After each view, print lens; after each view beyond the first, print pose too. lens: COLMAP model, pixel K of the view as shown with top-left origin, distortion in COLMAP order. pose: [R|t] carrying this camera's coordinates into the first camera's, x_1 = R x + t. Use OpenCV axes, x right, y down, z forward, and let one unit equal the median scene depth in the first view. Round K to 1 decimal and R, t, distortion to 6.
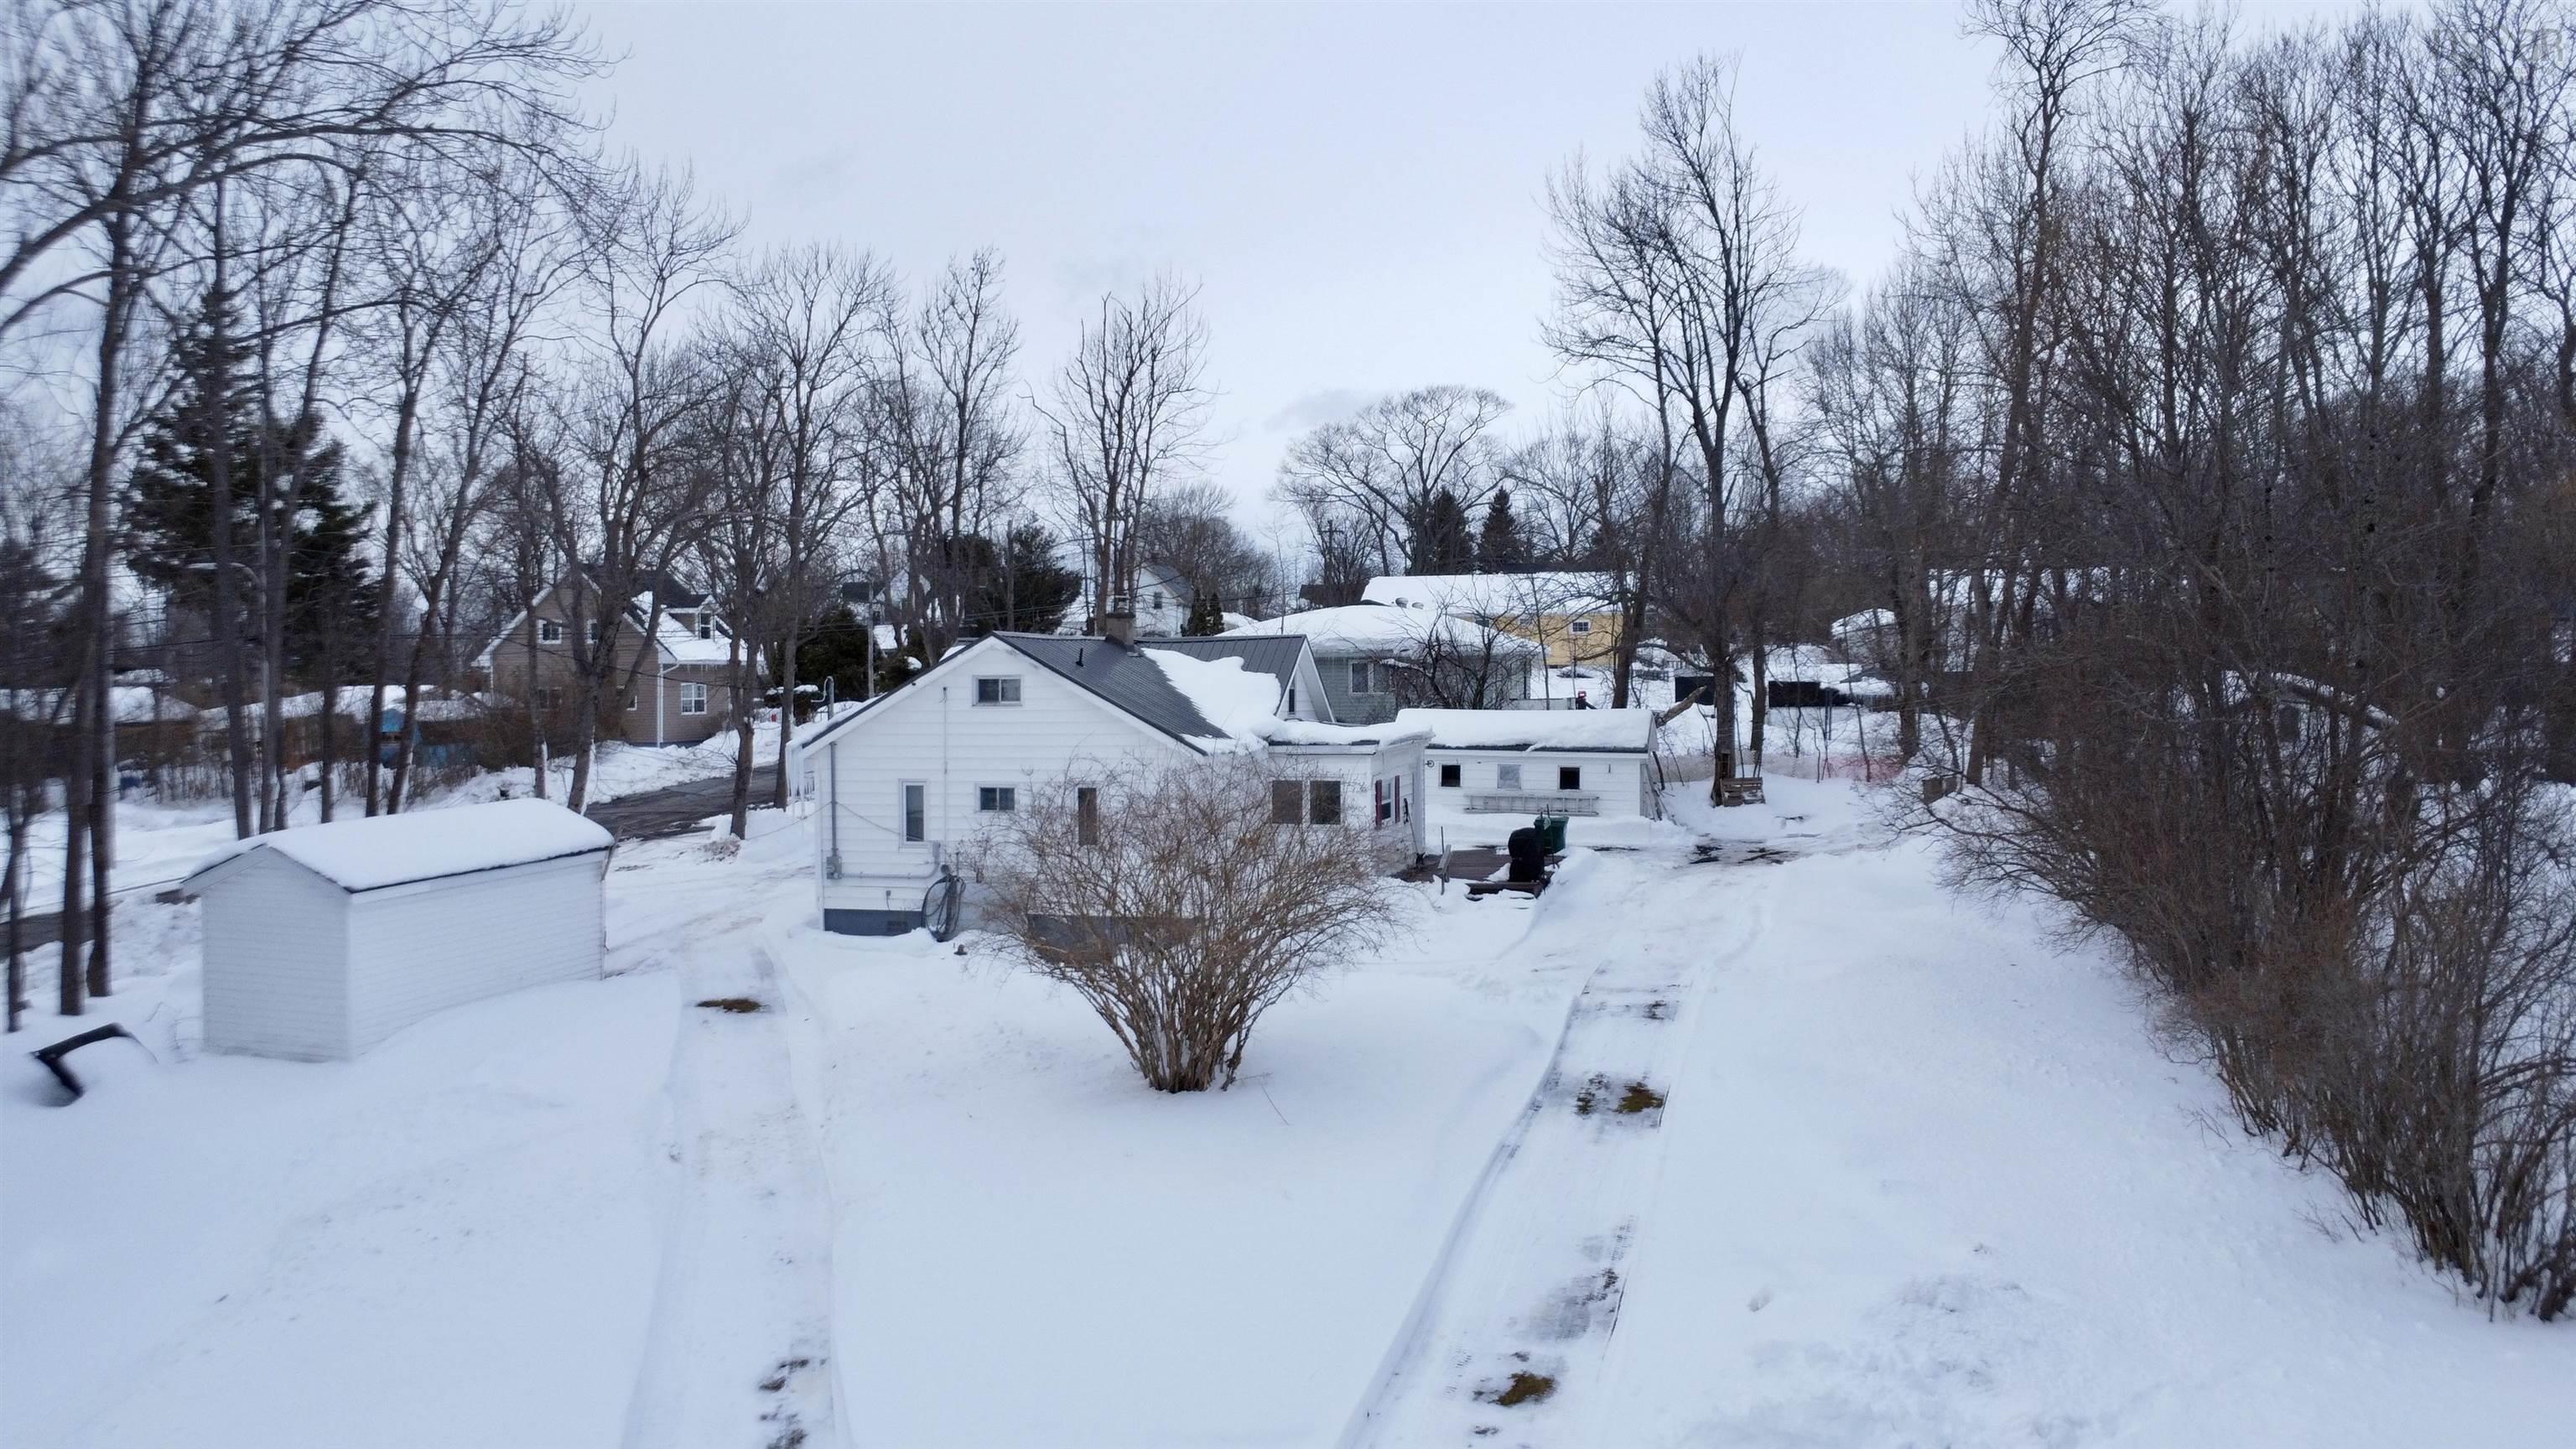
lens RADIAL K [[1909.4, 0, 1272.8], [0, 1909.4, 720.3], [0, 0, 1]] dist [-0.001836, -0.055900]
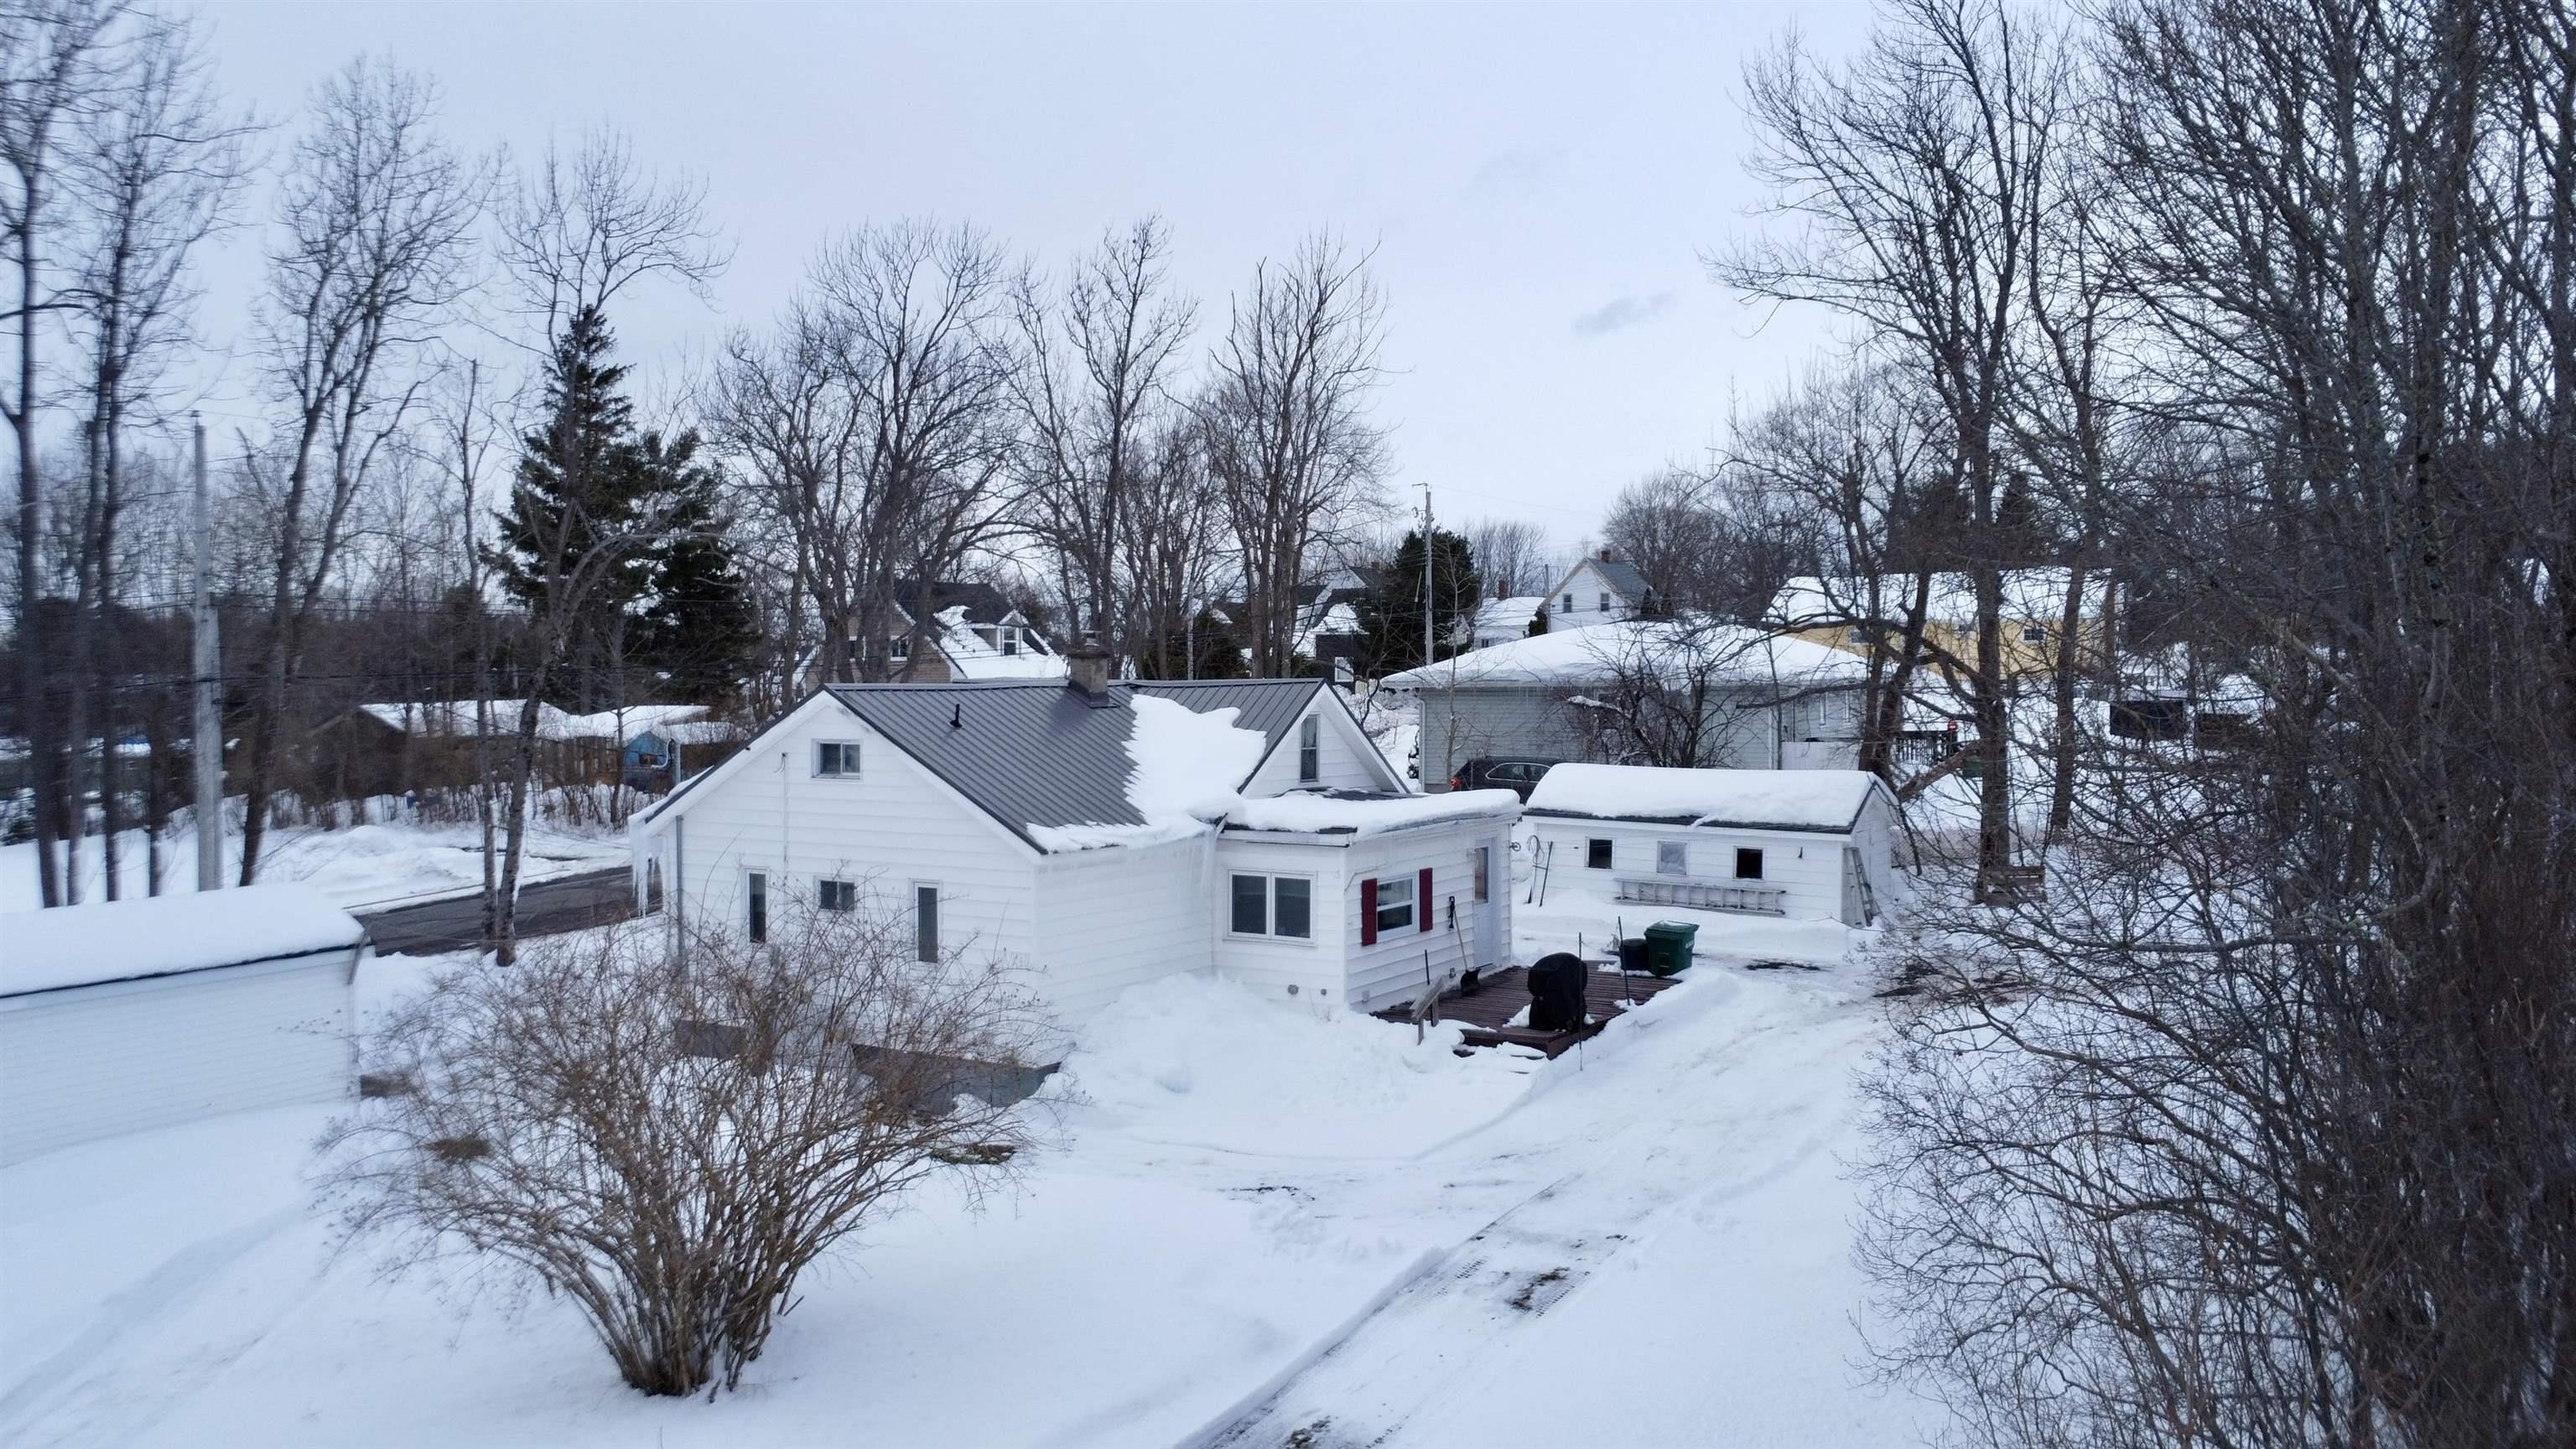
lens RADIAL K [[1909.4, 0, 1272.8], [0, 1909.4, 720.3], [0, 0, 1]] dist [-0.001836, -0.055900]
pose [[0.956596, 0.009388, -0.291267, 0.237297], [-0.008579, 0.999955, 0.004054, -0.033342], [0.291292, -0.001379, 0.956633, 0.278462]]
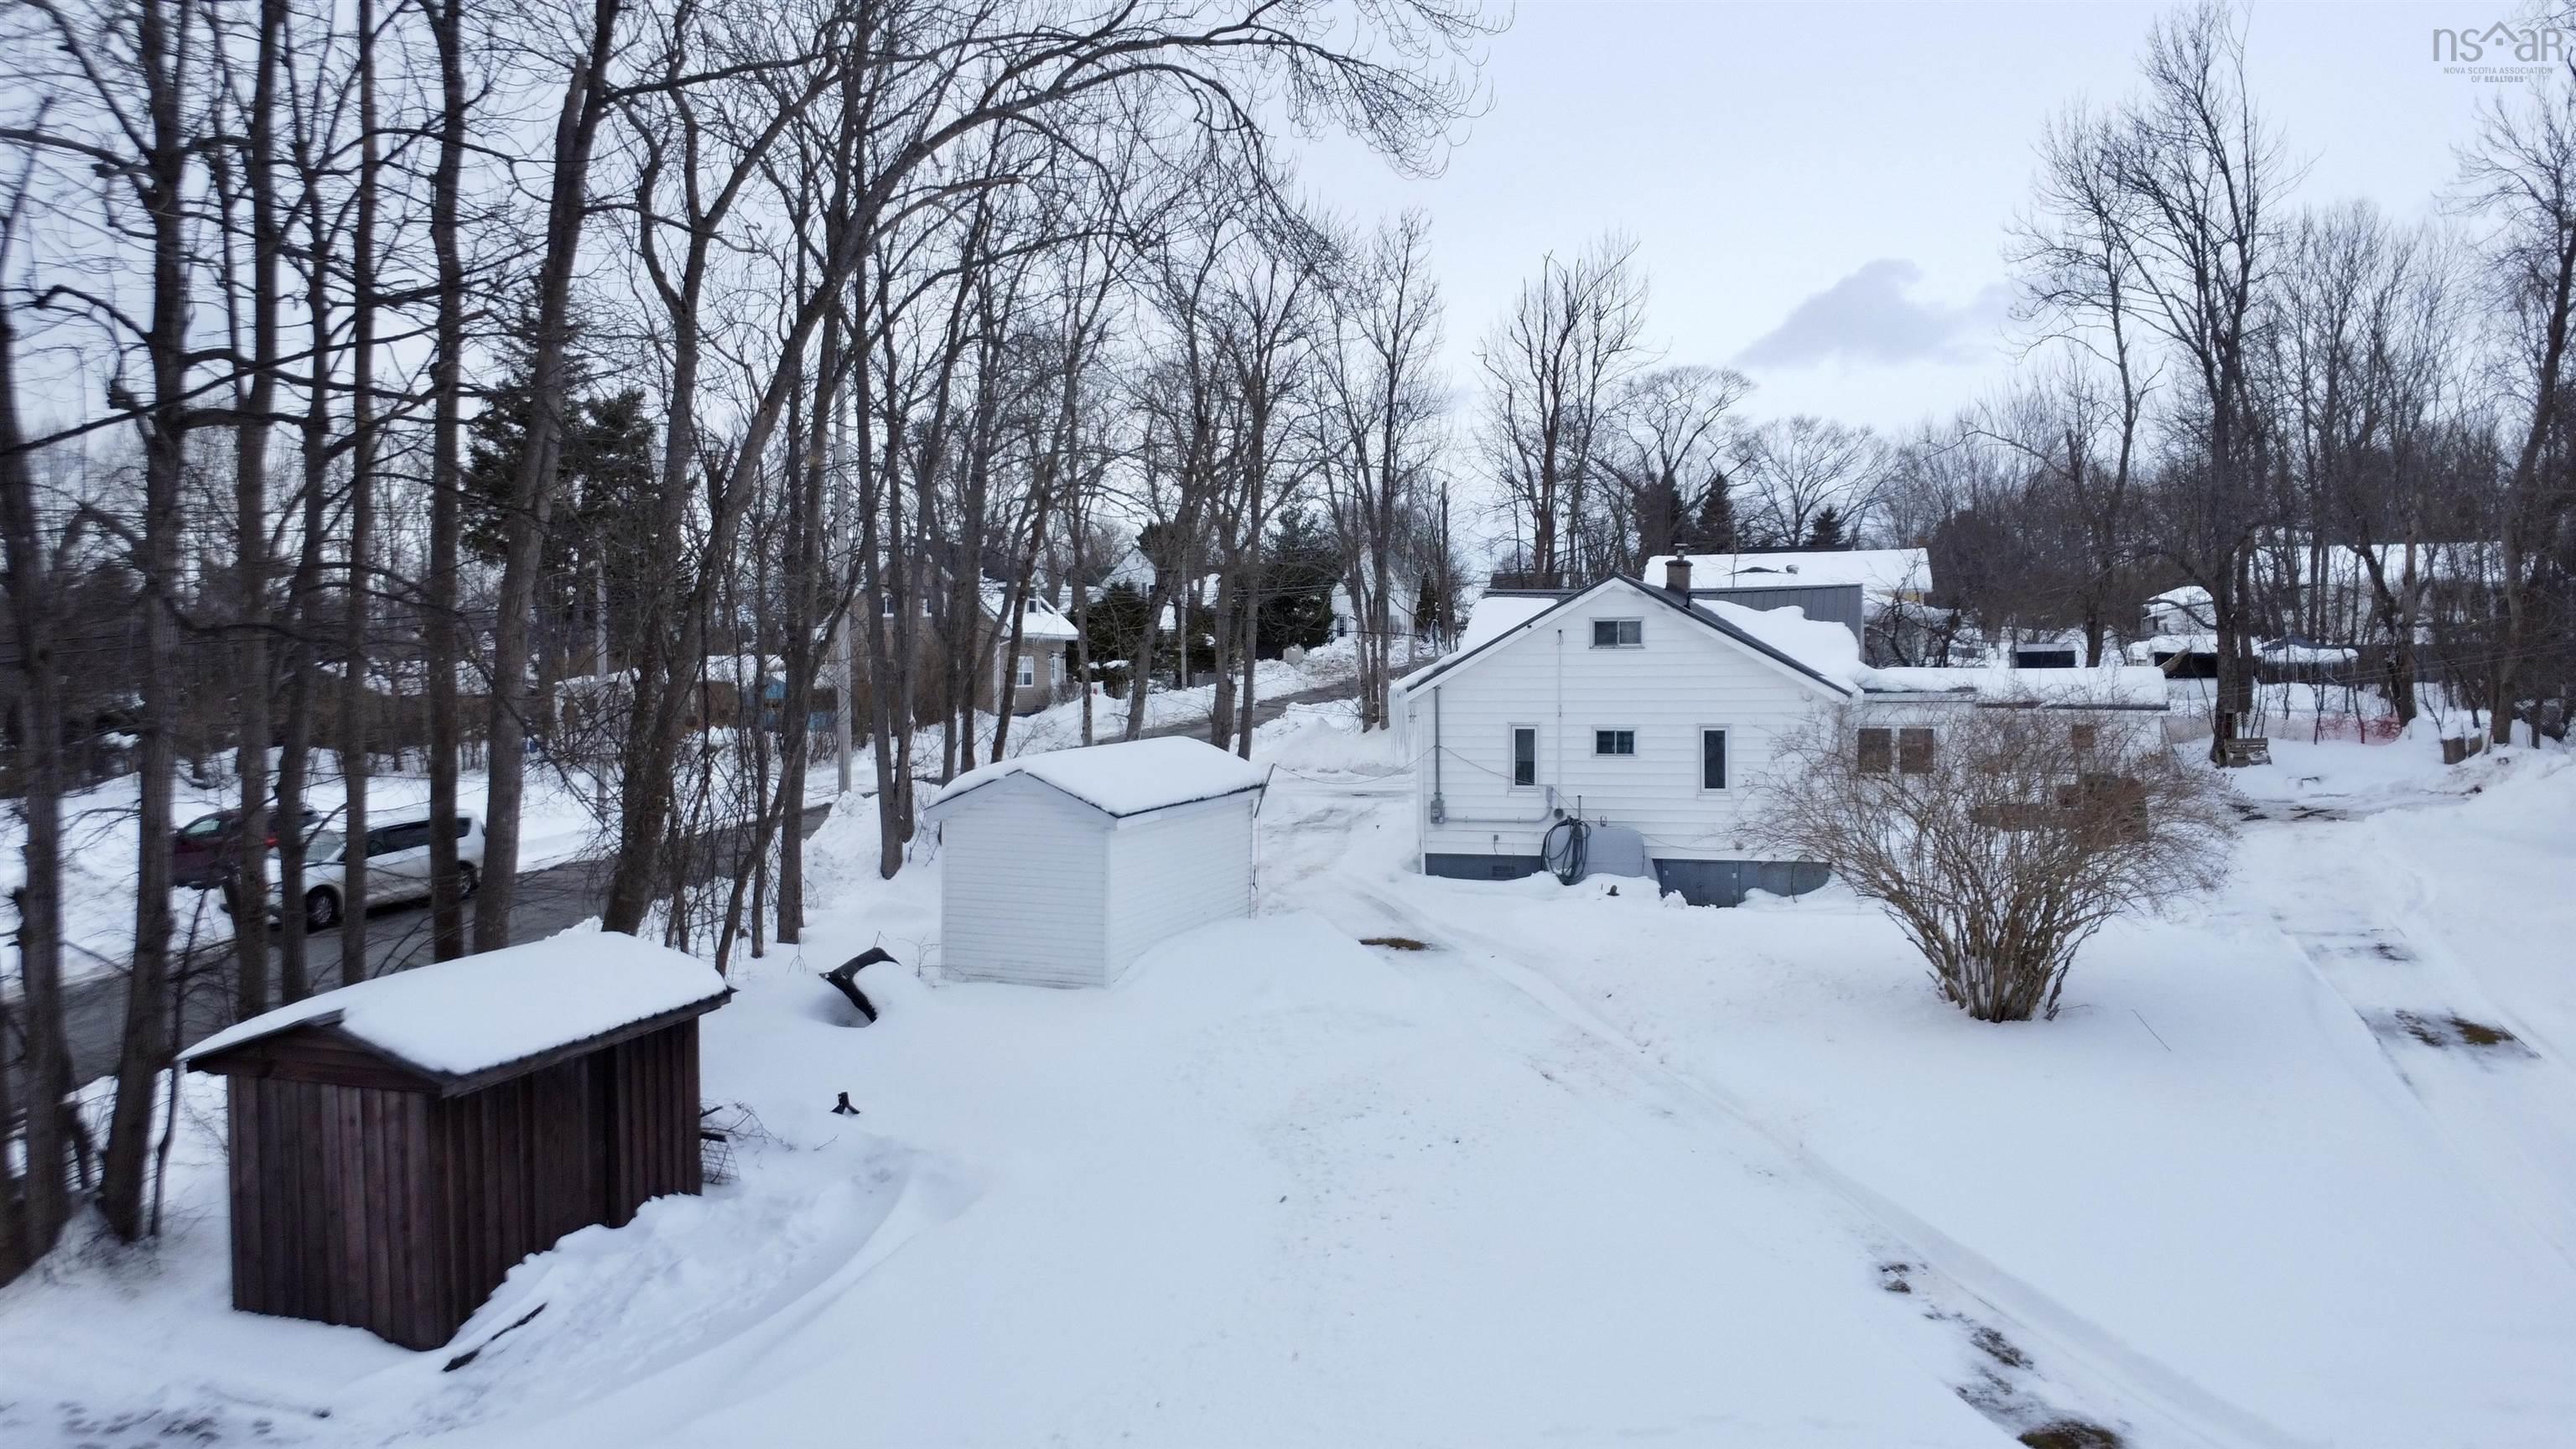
lens RADIAL K [[1909.4, 0, 1272.8], [0, 1909.4, 720.3], [0, 0, 1]] dist [-0.001836, -0.055900]
pose [[0.998102, 0.003222, -0.061505, -0.241703], [-0.003113, 0.999993, 0.001874, 0.026434], [0.061510, -0.001679, 0.998105, 0.001923]]
